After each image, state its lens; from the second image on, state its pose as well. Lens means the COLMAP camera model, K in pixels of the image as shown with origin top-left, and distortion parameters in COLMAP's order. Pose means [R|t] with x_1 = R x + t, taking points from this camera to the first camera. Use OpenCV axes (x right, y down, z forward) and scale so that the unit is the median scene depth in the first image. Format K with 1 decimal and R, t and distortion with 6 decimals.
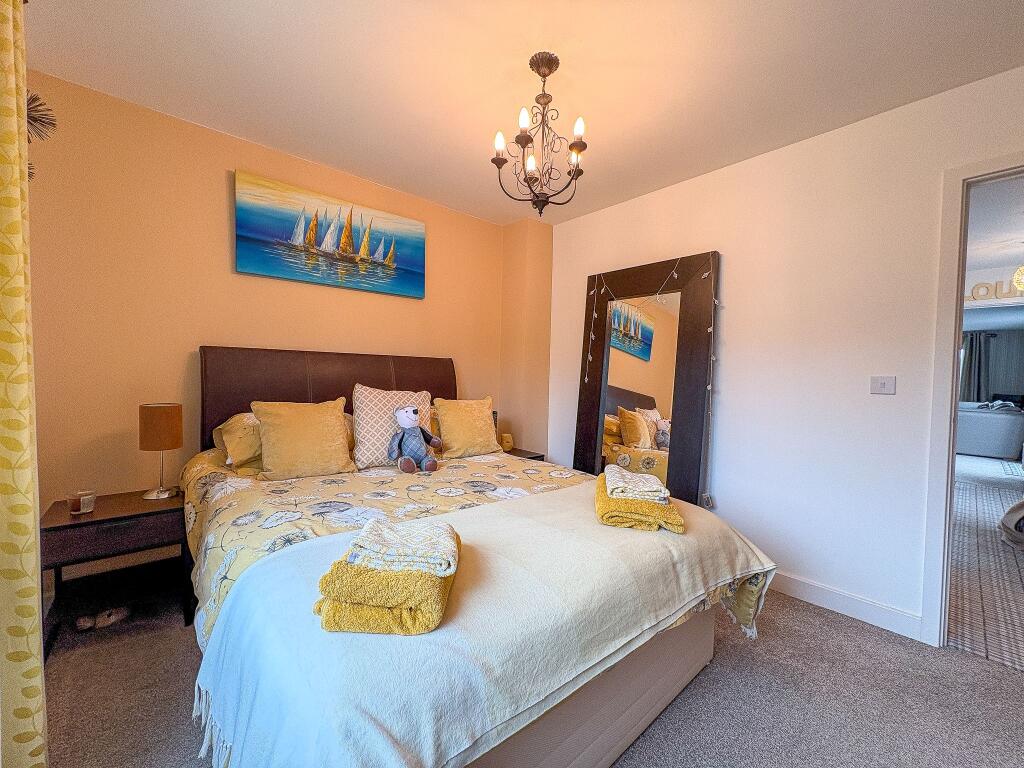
lens RADIAL K [[414.8, 0, 512.0], [0, 414.8, 384.0], [0, 0, 1]] dist [0.000026, -0.000231]
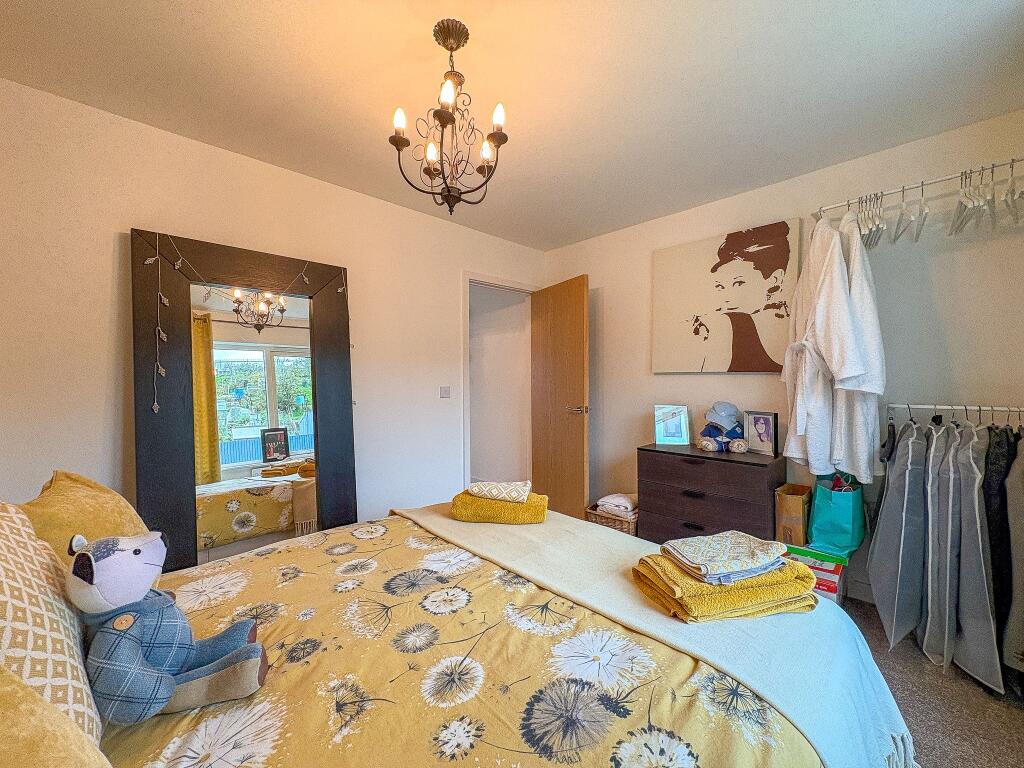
lens RADIAL K [[414.8, 0, 512.0], [0, 414.8, 384.0], [0, 0, 1]] dist [0.000026, -0.000231]
pose [[-0.063100, -0.041299, 0.997152, -0.792042], [0.034746, 0.998447, 0.043551, -0.094418], [-0.997402, 0.037395, -0.061567, 0.953714]]
